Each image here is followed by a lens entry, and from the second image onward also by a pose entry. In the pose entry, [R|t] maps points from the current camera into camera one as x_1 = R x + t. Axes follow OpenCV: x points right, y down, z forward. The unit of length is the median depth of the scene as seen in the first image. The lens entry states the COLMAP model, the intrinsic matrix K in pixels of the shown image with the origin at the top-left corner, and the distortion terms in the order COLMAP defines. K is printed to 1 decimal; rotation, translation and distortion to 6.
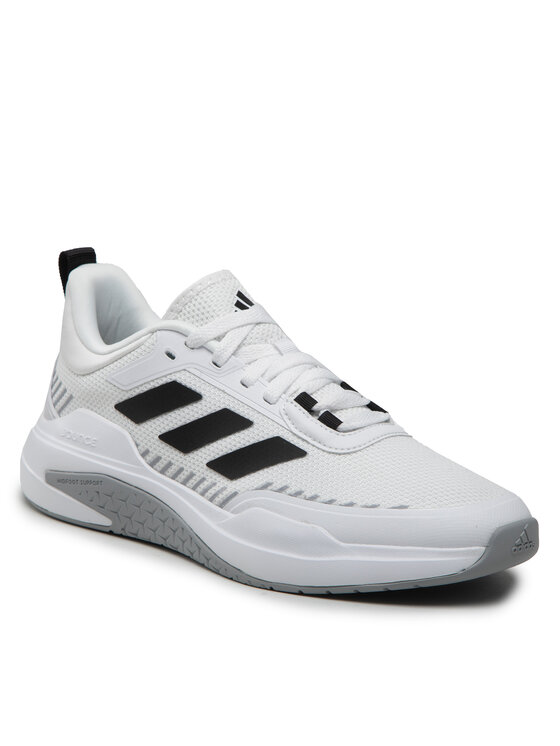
lens RADIAL K [[2211.9, 0, 279.8], [0, 2211.9, 372.2], [0, 0, 1]] dist [0.077988, 0.000000]
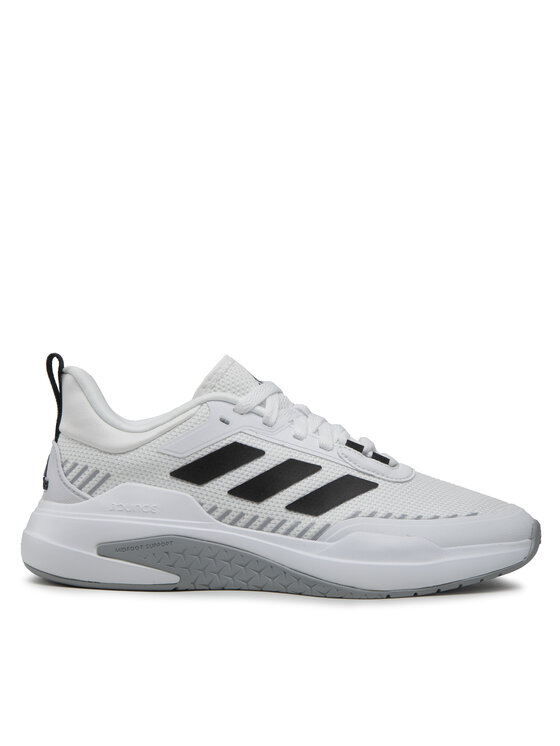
lens RADIAL K [[1538.9, 0, 280.2], [0, 1538.9, 373.8], [0, 0, 1]] dist [-0.115789, 0.000000]
pose [[0.778790, -0.010911, 0.627190, -0.524178], [0.140244, 0.977568, -0.157136, 0.096958], [-0.611406, 0.210335, 0.762851, 0.376095]]
